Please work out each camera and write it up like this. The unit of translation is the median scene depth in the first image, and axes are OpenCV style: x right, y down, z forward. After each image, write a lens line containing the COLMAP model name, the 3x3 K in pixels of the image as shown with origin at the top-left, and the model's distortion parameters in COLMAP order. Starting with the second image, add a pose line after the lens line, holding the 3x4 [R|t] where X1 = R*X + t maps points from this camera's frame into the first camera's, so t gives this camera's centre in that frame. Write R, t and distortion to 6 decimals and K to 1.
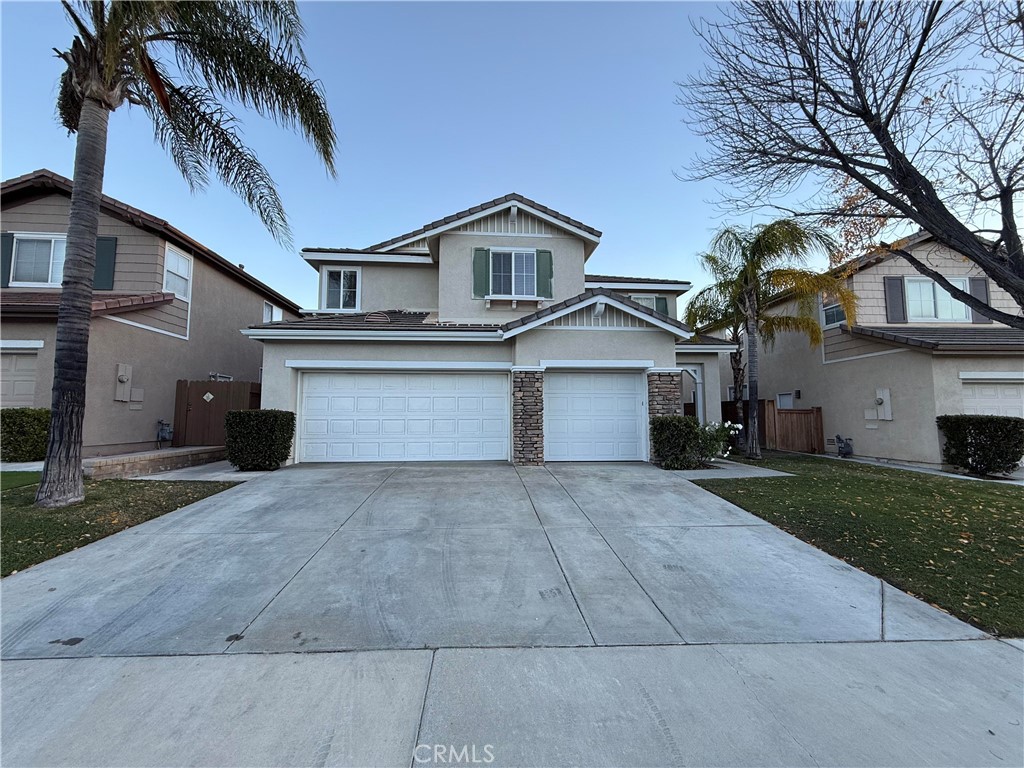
lens RADIAL K [[412.5, 0, 504.3], [0, 412.5, 378.9], [0, 0, 1]] dist [-0.003488, 0.000249]
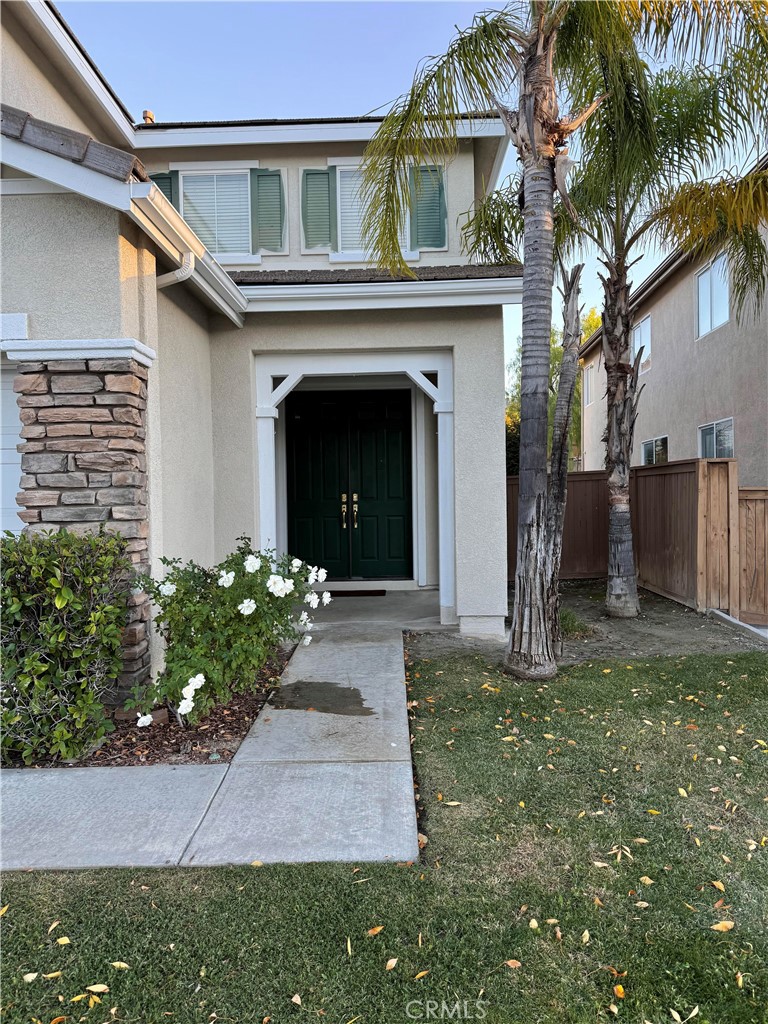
lens RADIAL K [[728.5, 0, 383.9], [0, 728.5, 511.0], [0, 0, 1]] dist [0.071362, -0.089019]
pose [[0.995264, -0.014128, -0.096176, 0.628630], [0.024100, 0.994355, 0.103329, 0.034331], [0.094174, -0.105157, 0.989986, 0.572758]]
